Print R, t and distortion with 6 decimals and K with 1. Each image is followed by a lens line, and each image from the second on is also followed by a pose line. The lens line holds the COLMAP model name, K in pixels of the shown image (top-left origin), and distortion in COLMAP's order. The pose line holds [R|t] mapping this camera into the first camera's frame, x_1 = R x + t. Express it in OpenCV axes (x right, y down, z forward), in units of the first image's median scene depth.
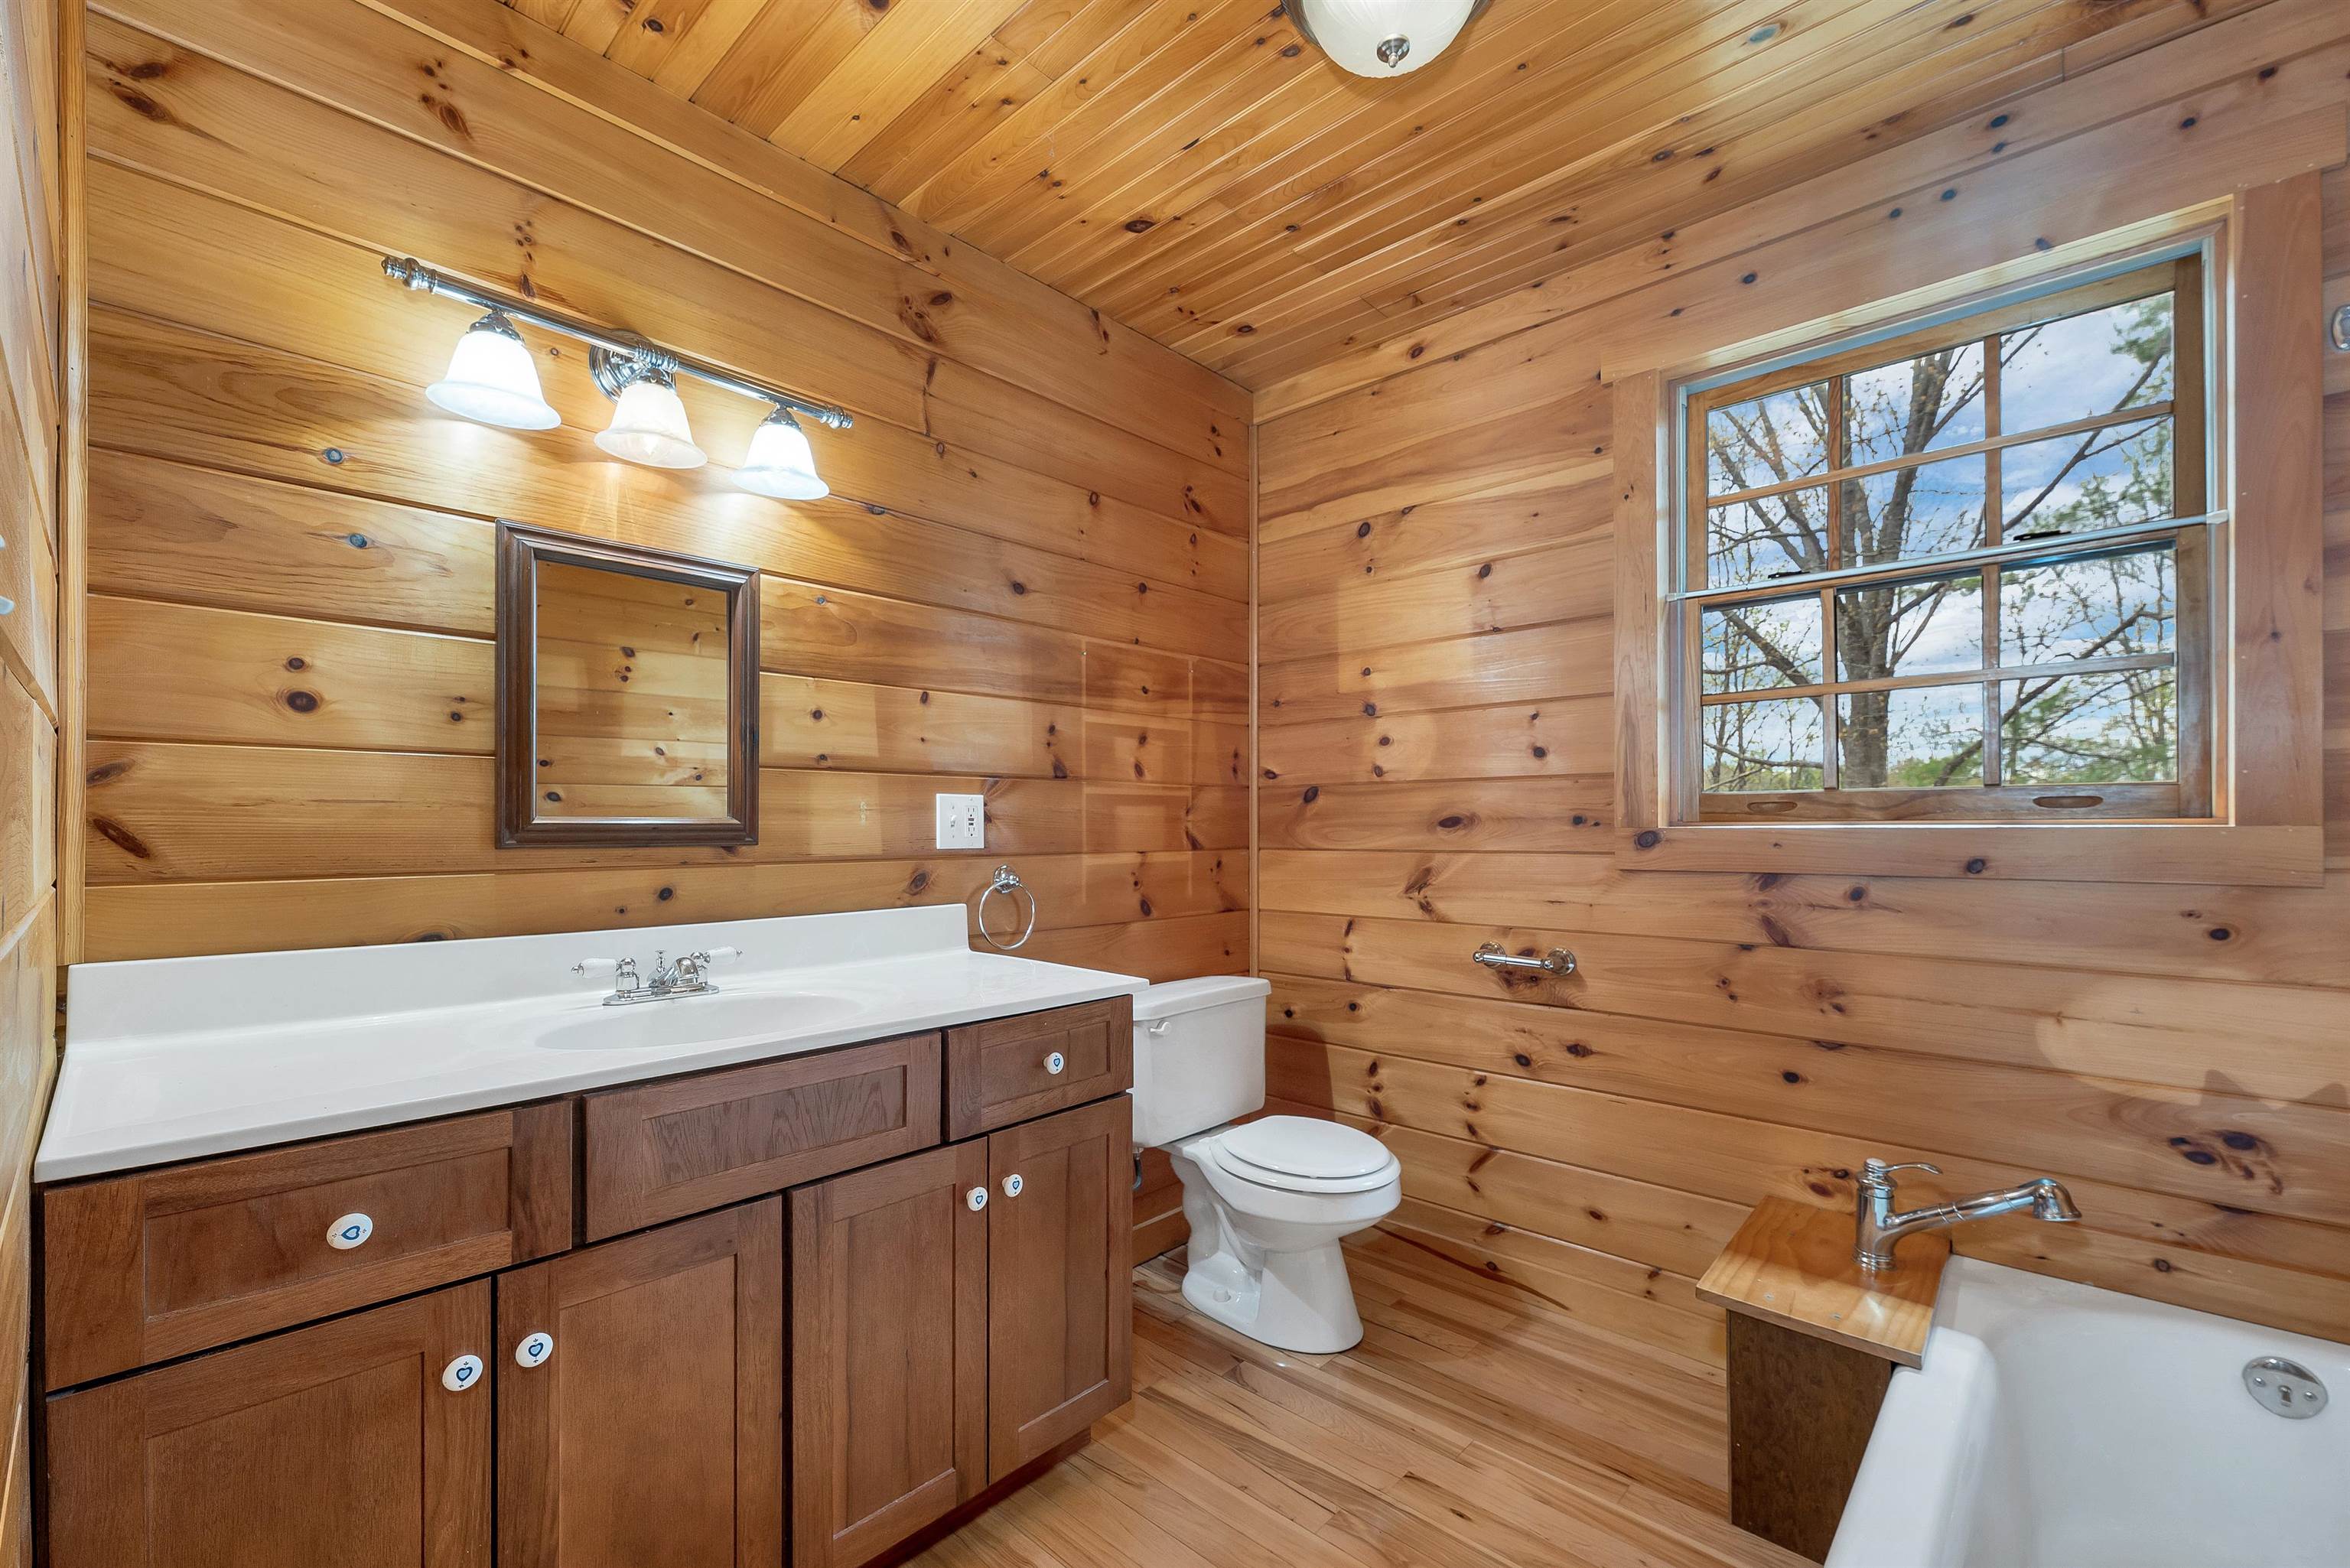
lens RADIAL K [[1001.0, 0, 1171.3], [0, 1001.0, 822.1], [0, 0, 1]] dist [0.003323, -0.000269]
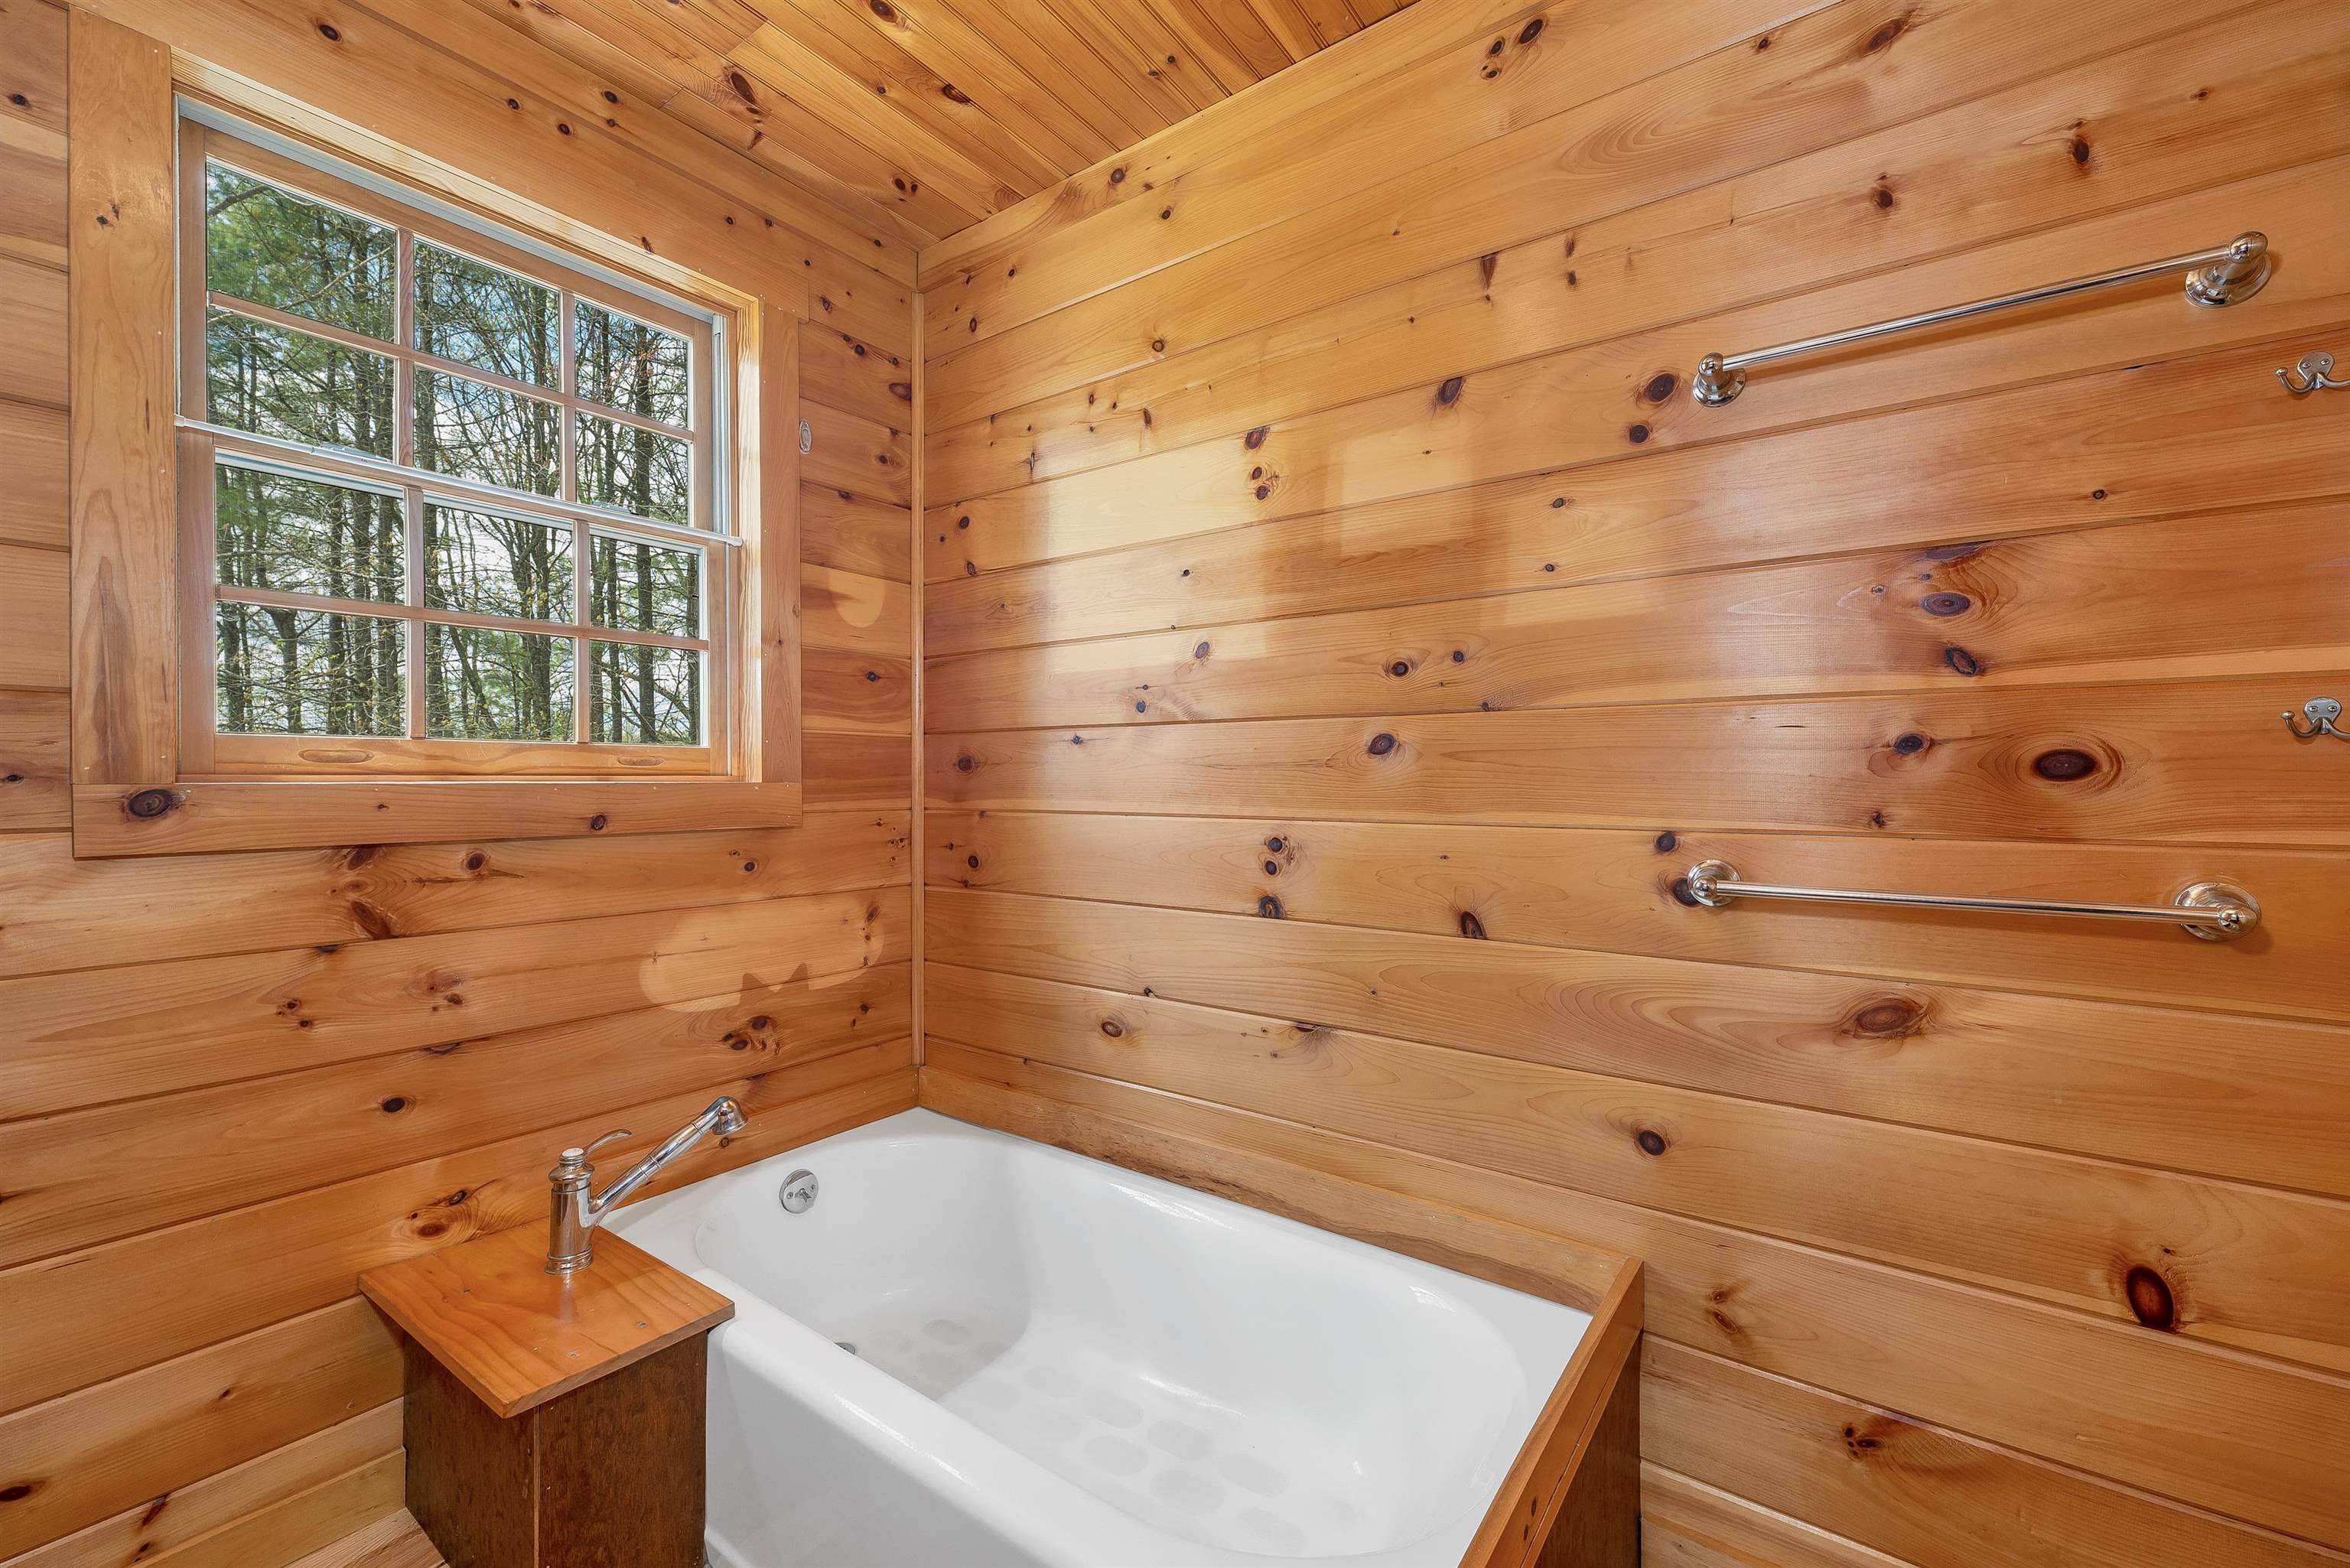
lens RADIAL K [[958.6, 0, 1175.0], [0, 958.6, 784.0], [0, 0, 1]] dist [0.001603, -0.000248]
pose [[-0.123182, 0.004333, 0.992375, -0.203900], [0.002549, 0.999989, -0.004050, 0.010050], [-0.992381, 0.002031, -0.123192, 0.504989]]
